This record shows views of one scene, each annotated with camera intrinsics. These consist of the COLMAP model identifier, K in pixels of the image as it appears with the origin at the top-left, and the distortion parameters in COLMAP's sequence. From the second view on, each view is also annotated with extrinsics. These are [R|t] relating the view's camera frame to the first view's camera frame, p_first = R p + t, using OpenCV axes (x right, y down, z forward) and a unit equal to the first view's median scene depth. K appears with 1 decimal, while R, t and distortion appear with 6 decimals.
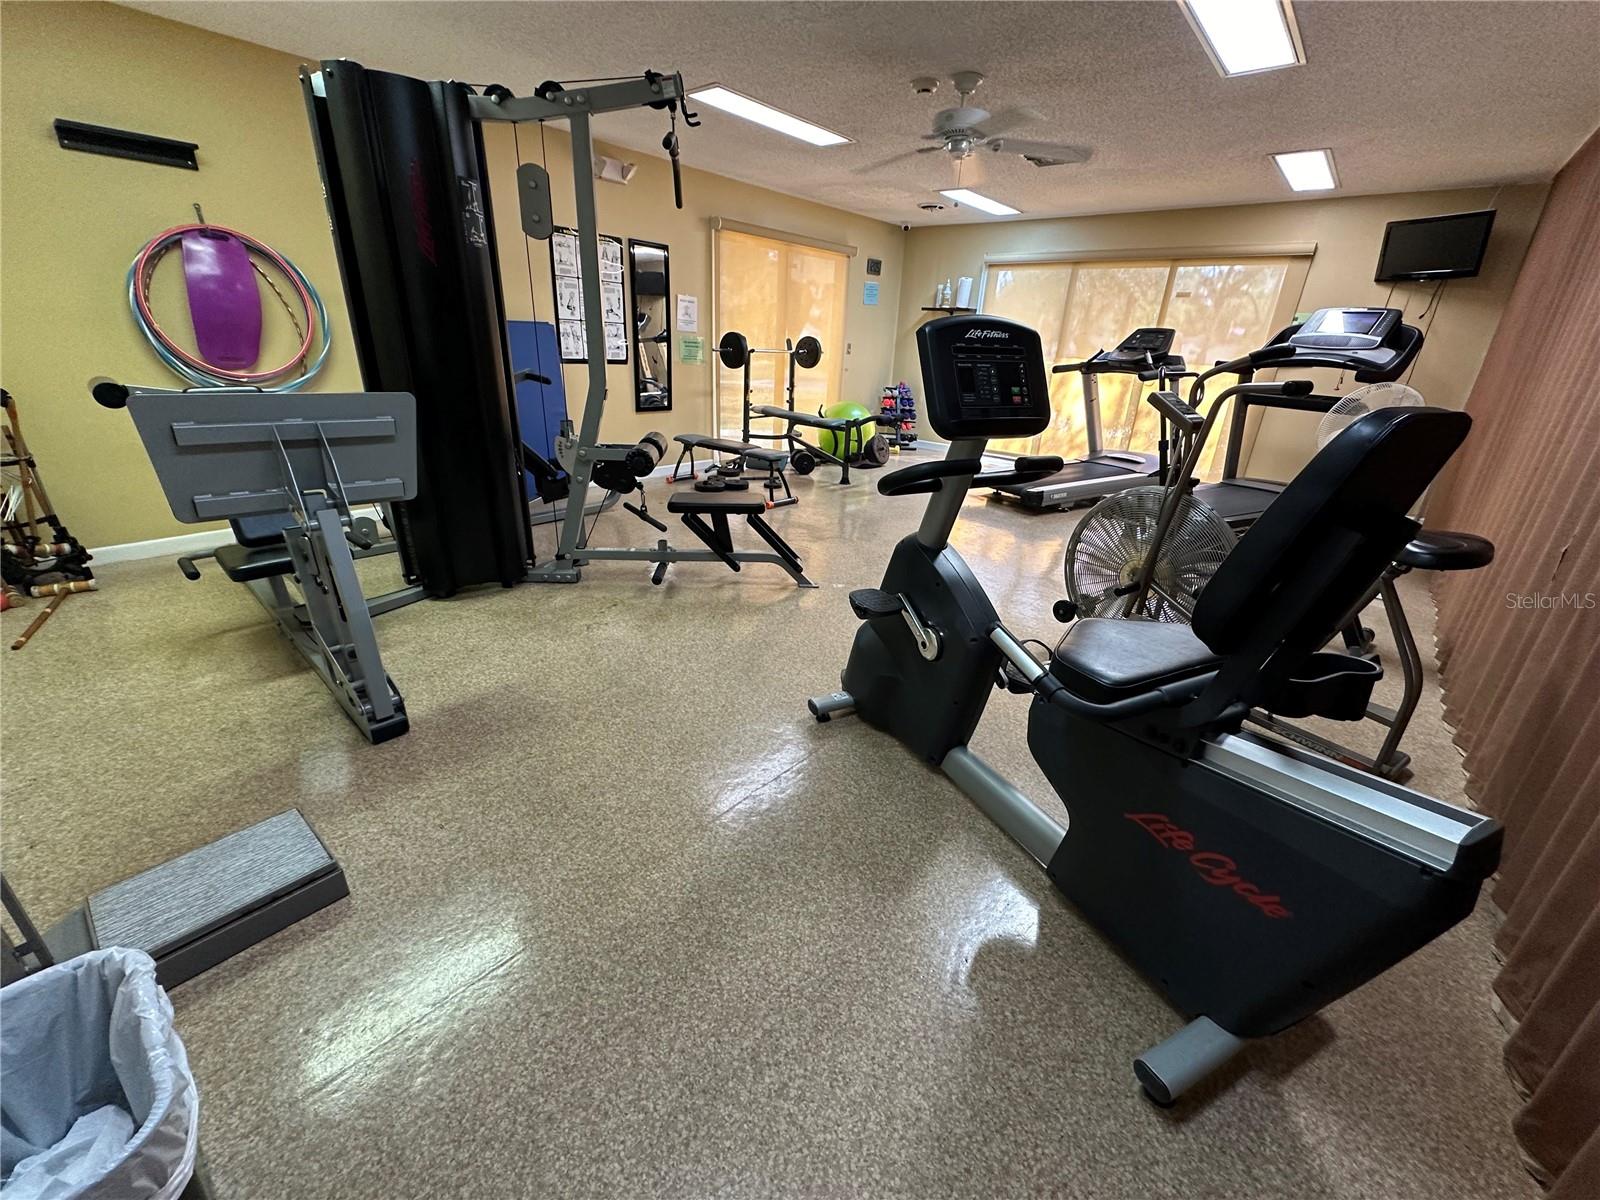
lens RADIAL K [[642.7, 0, 798.5], [0, 642.7, 598.1], [0, 0, 1]] dist [-0.002242, 0.000508]
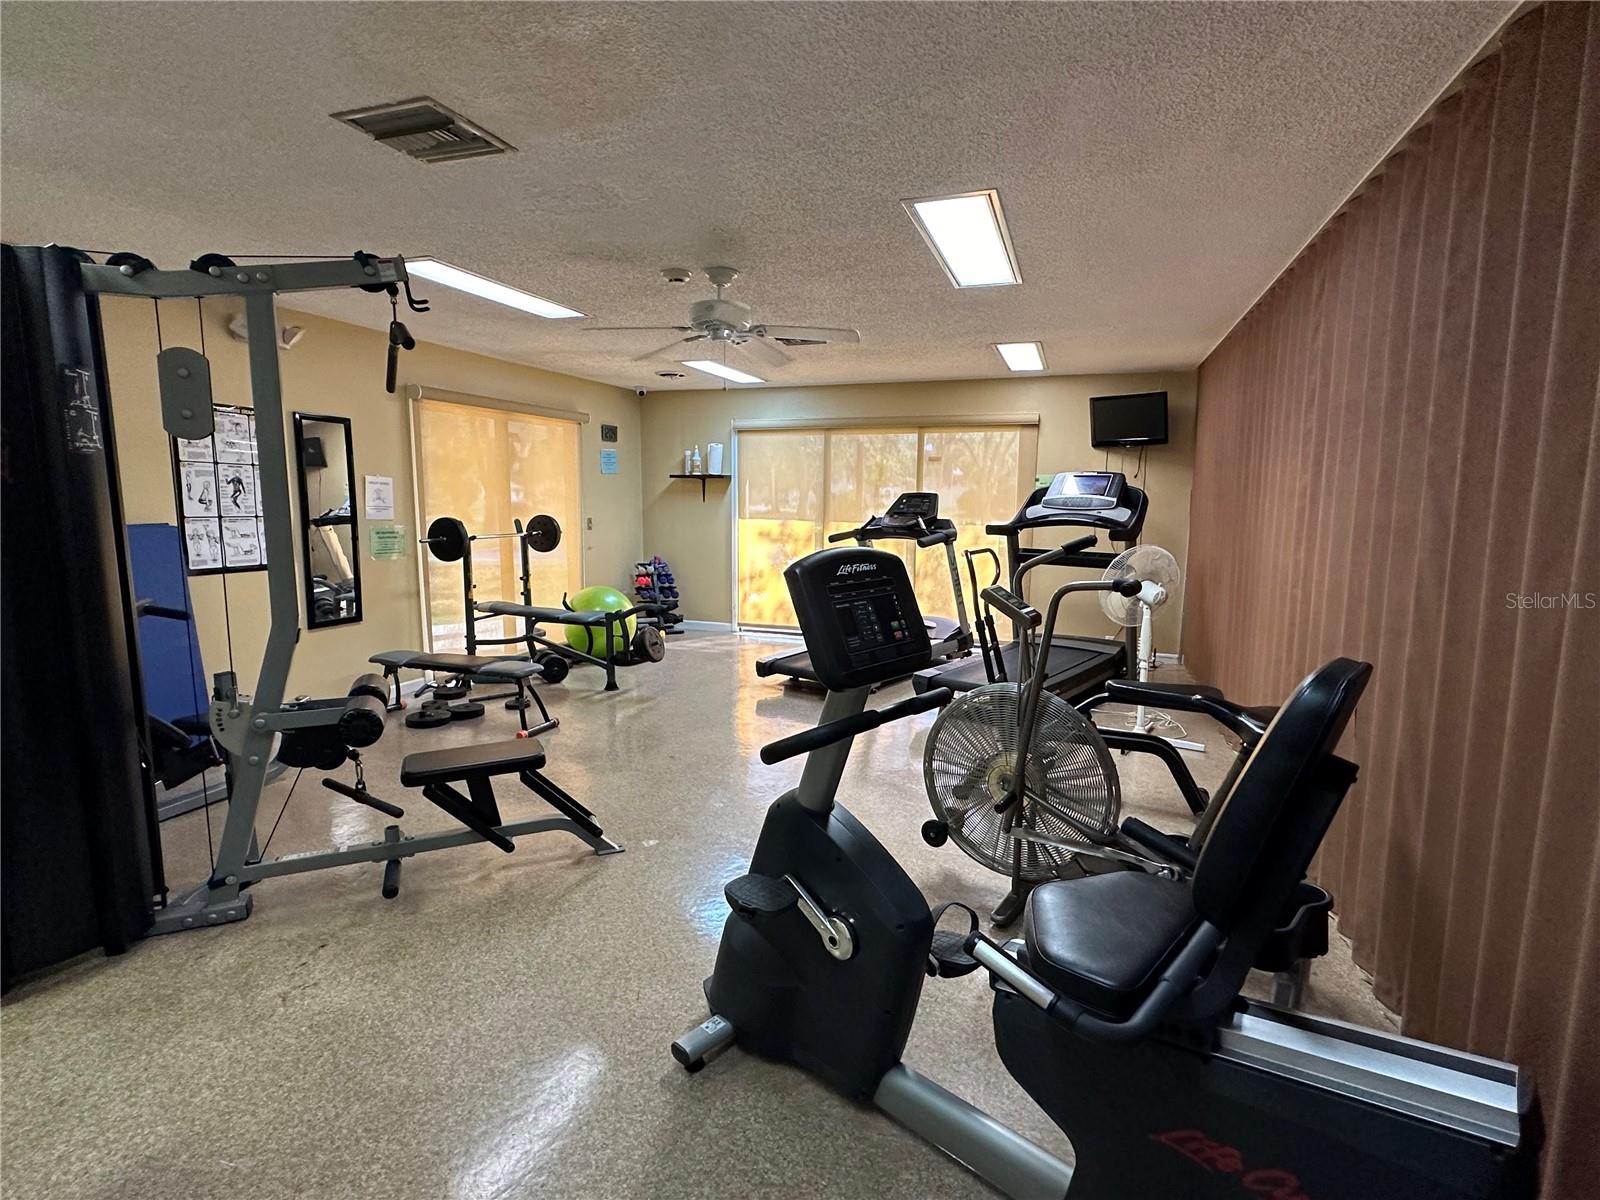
lens RADIAL K [[787.4, 0, 805.4], [0, 787.4, 604.4], [0, 0, 1]] dist [0.004375, -0.001452]
pose [[0.932789, -0.084915, 0.350278, -0.073556], [0.167359, 0.962771, -0.212279, -0.066461], [-0.319212, 0.256634, 0.912273, 0.018782]]
